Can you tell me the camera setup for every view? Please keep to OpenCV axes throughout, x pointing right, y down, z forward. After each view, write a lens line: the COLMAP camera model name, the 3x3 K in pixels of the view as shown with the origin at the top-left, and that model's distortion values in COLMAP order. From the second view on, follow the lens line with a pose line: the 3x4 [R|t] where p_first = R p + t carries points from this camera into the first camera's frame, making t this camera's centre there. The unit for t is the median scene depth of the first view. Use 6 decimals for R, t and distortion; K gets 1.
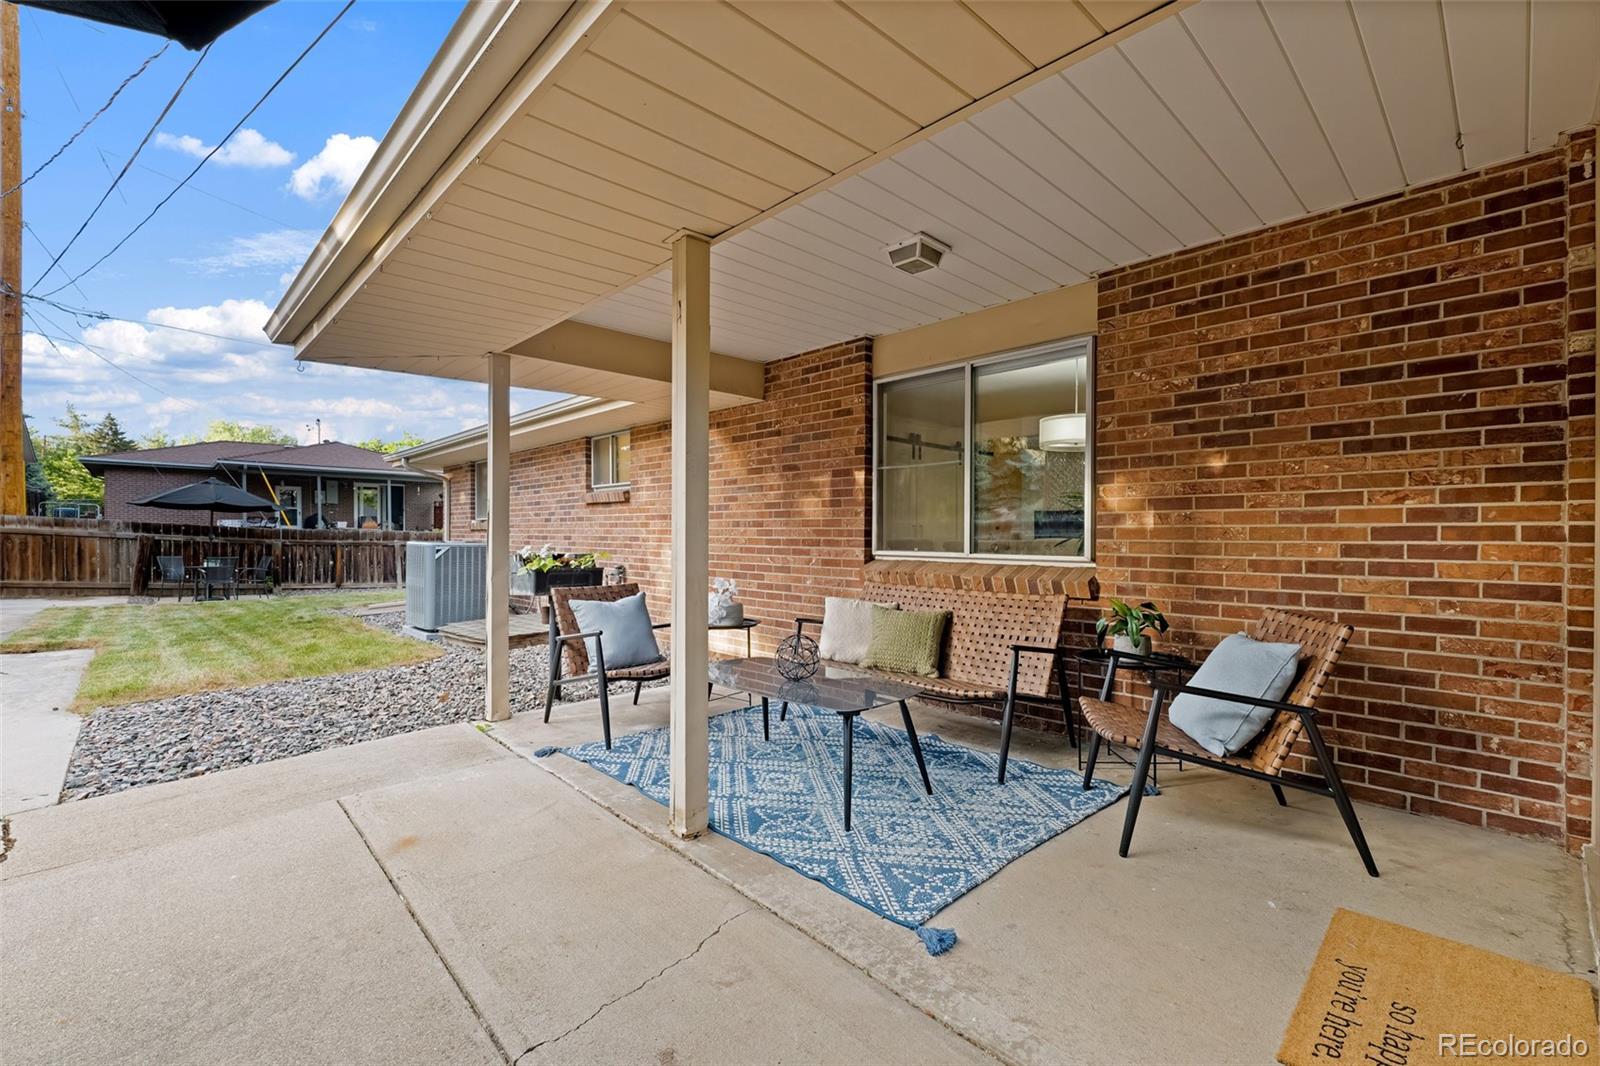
lens RADIAL K [[706.1, 0, 804.7], [0, 706.1, 542.1], [0, 0, 1]] dist [-0.002554, -0.000086]
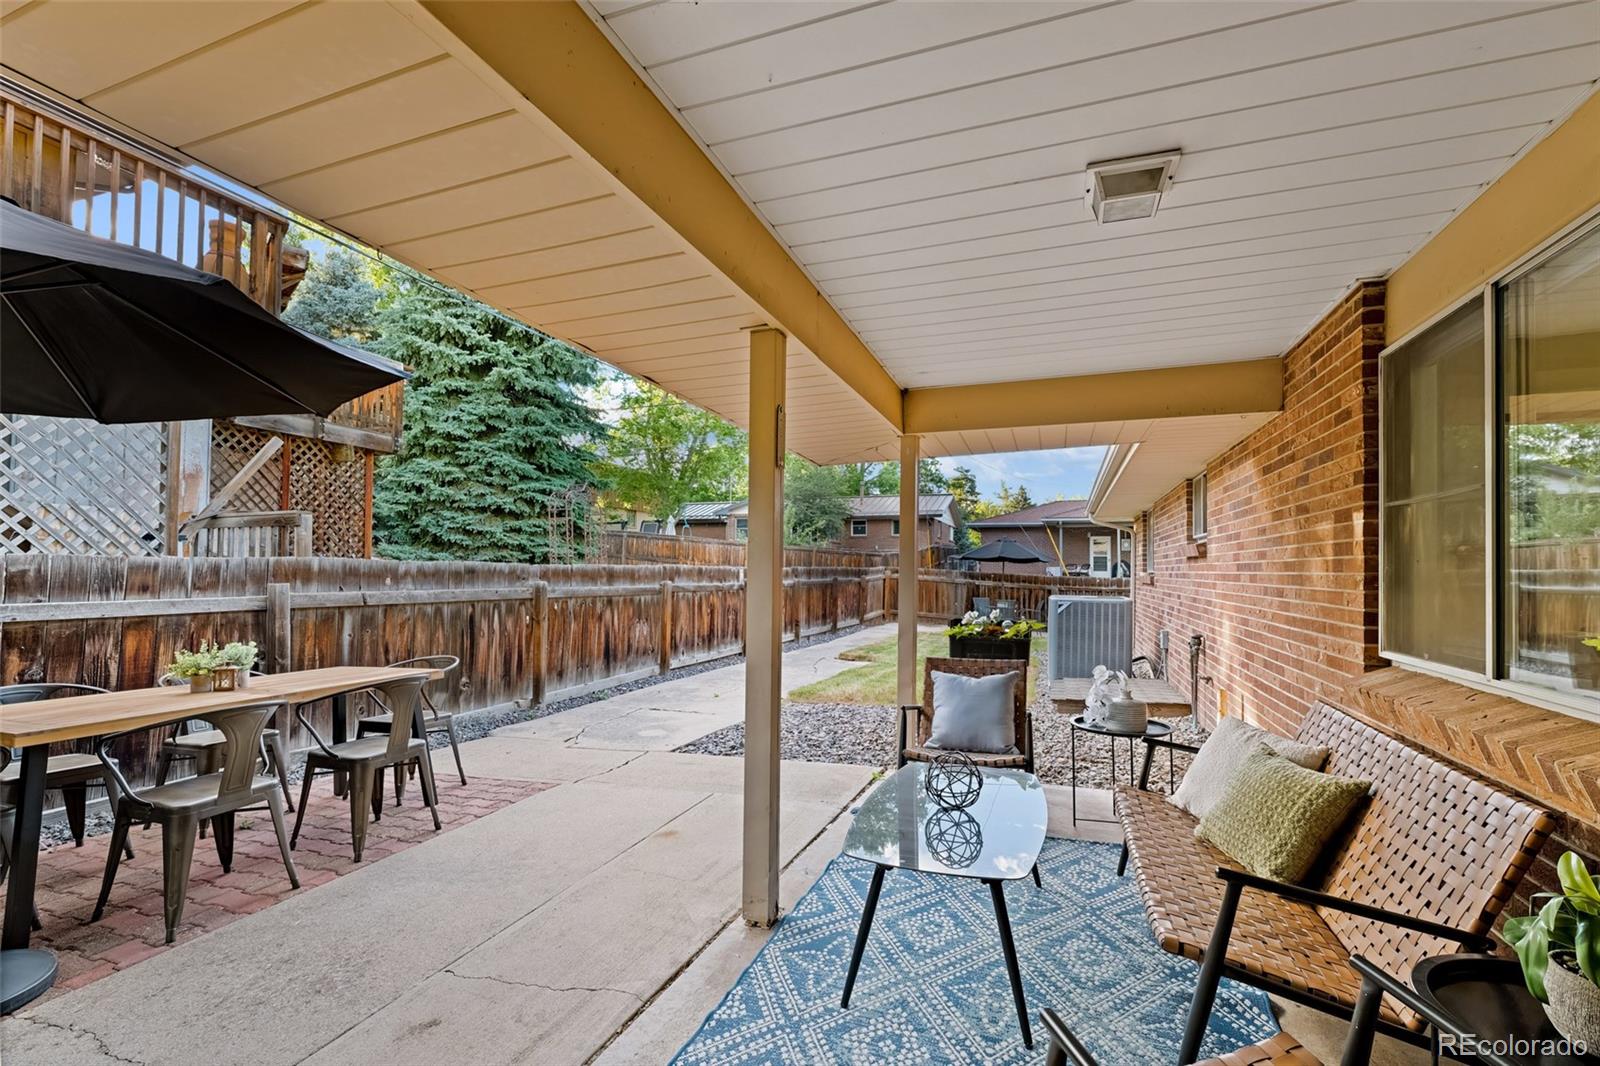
lens RADIAL K [[706.1, 0, 775.5], [0, 706.1, 560.5], [0, 0, 1]] dist [-0.002554, -0.000086]
pose [[0.416816, -0.016146, -0.908848, 0.405278], [-0.012452, 0.999647, -0.023470, -0.040044], [0.908906, 0.021100, 0.416468, 0.313403]]
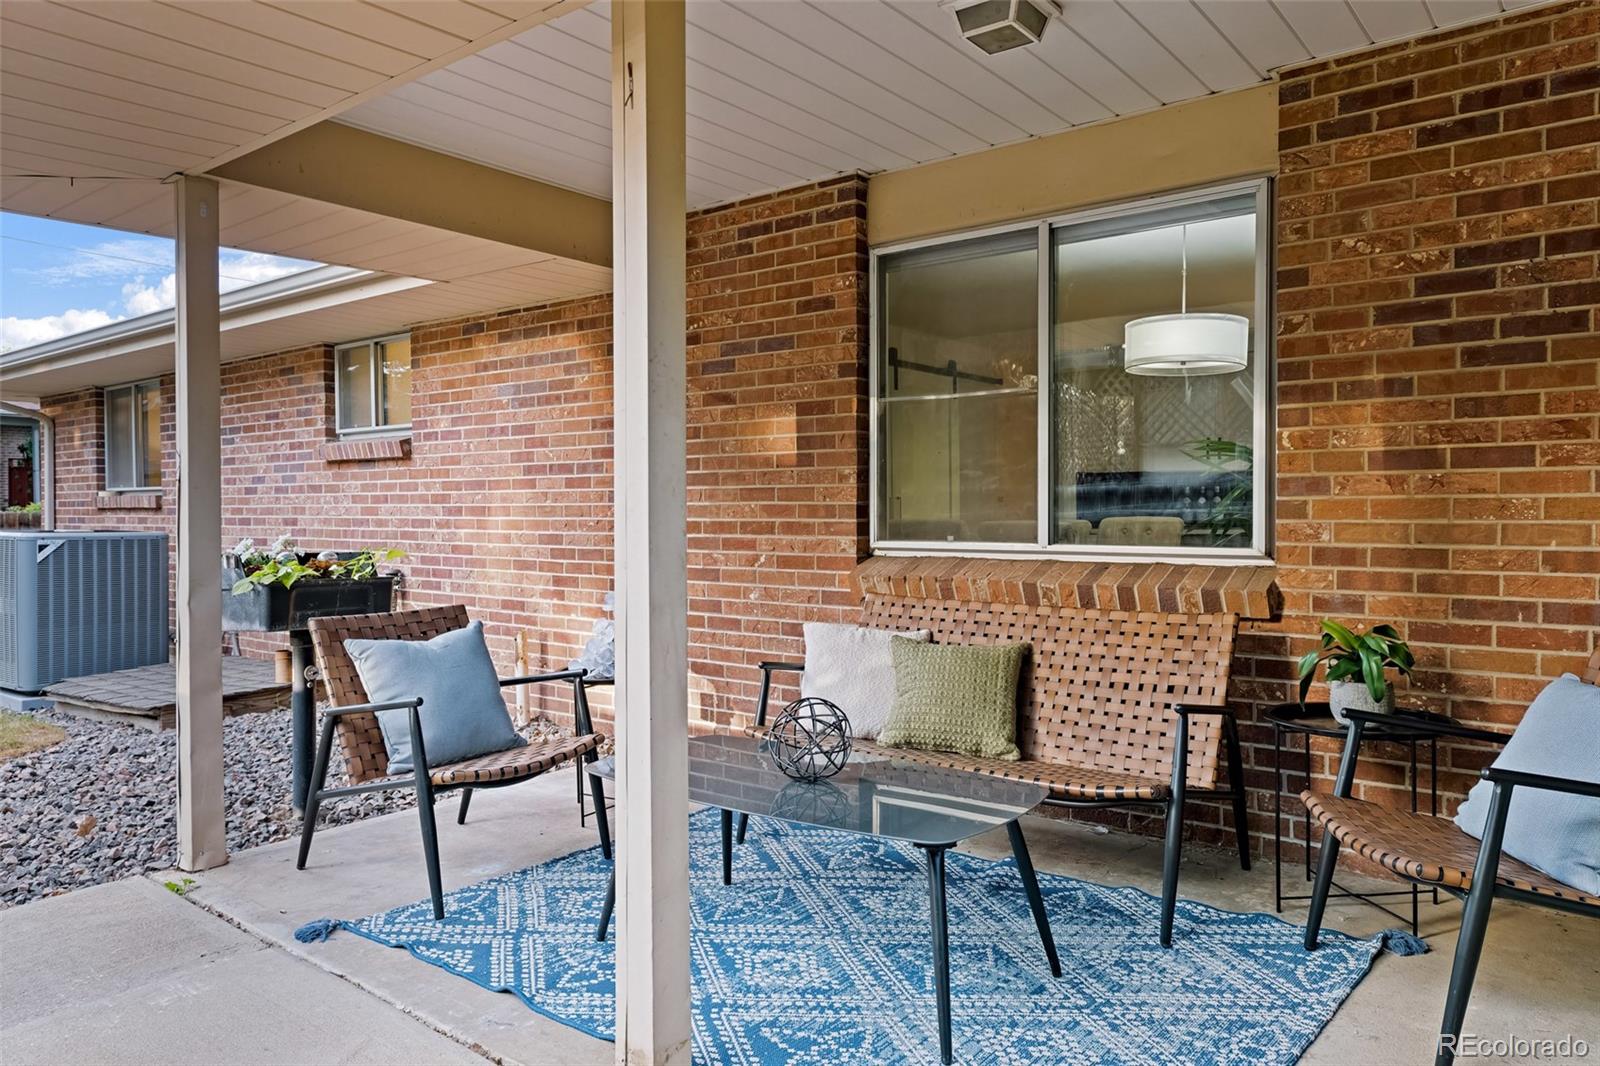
lens RADIAL K [[1111.0, 0, 801.4], [0, 1111.0, 533.7], [0, 0, 1]] dist [0.005280, -0.001576]
pose [[0.990268, -0.009689, 0.138837, -0.087803], [0.008389, 0.999915, 0.009942, -0.003371], [-0.138922, -0.008680, 0.990265, 0.093612]]
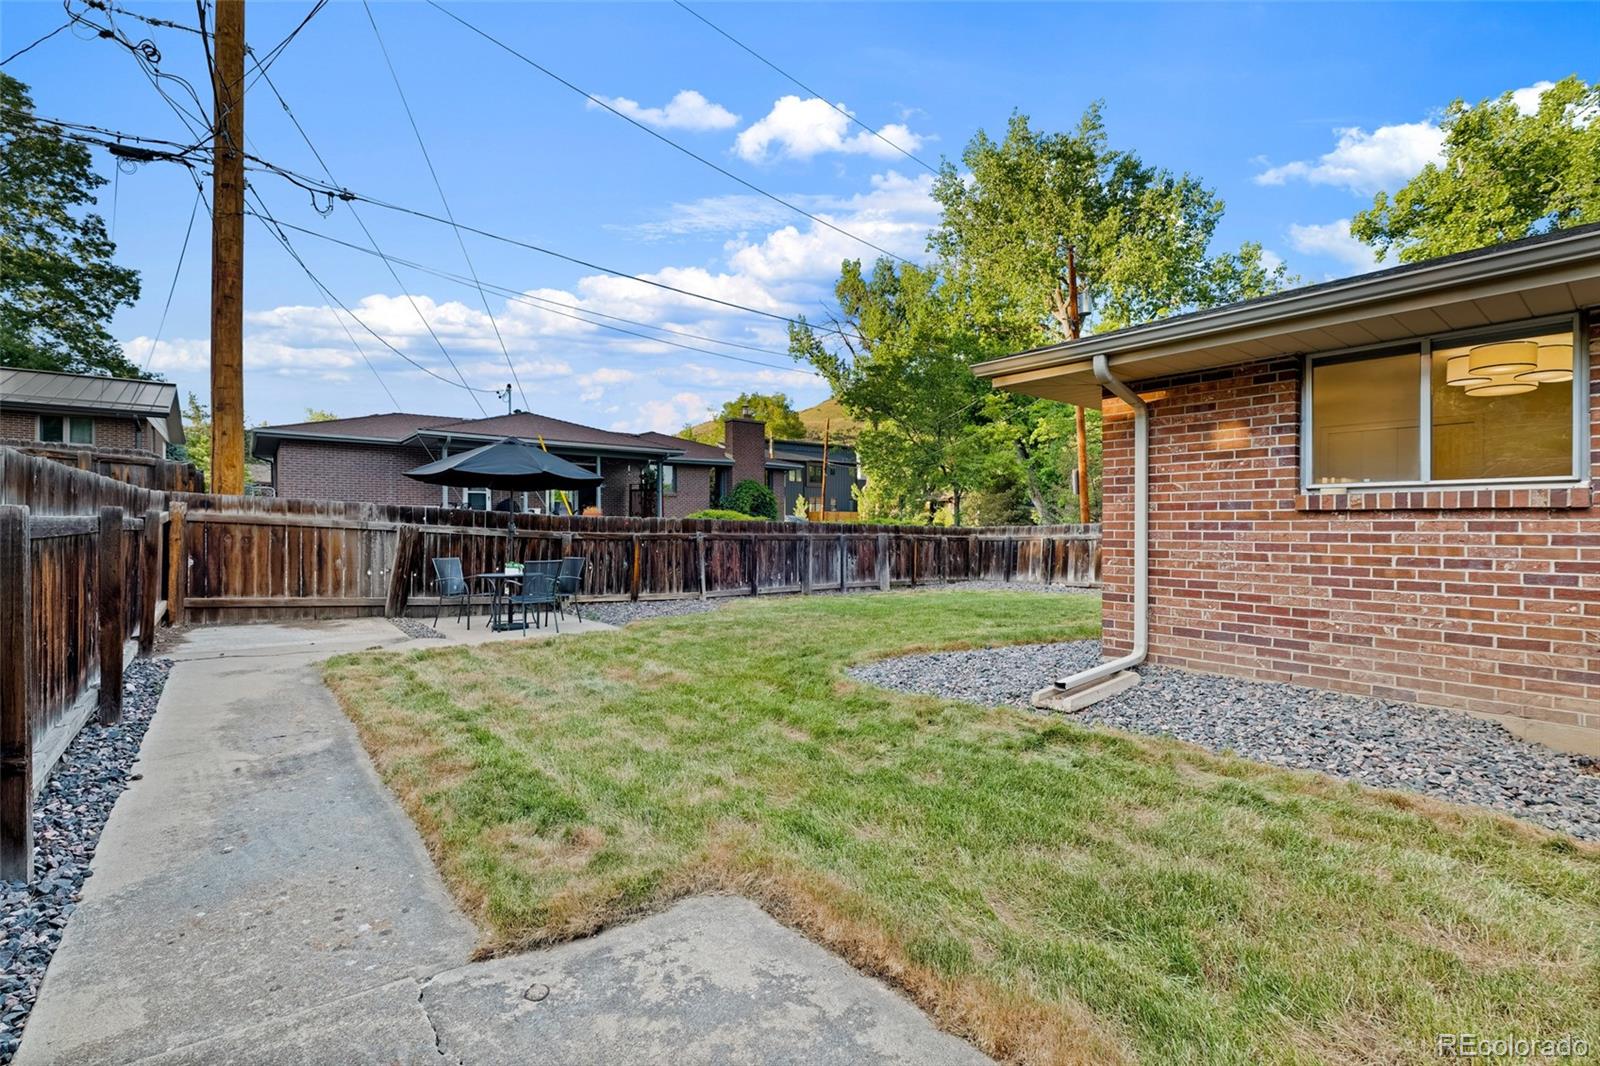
lens RADIAL K [[706.1, 0, 799.3], [0, 706.1, 526.2], [0, 0, 1]] dist [-0.002554, -0.000086]
pose [[0.996599, -0.002734, -0.082353, -1.577690], [0.002128, 0.999970, -0.007440, -0.010730], [0.082371, 0.007240, 0.996575, 1.138774]]
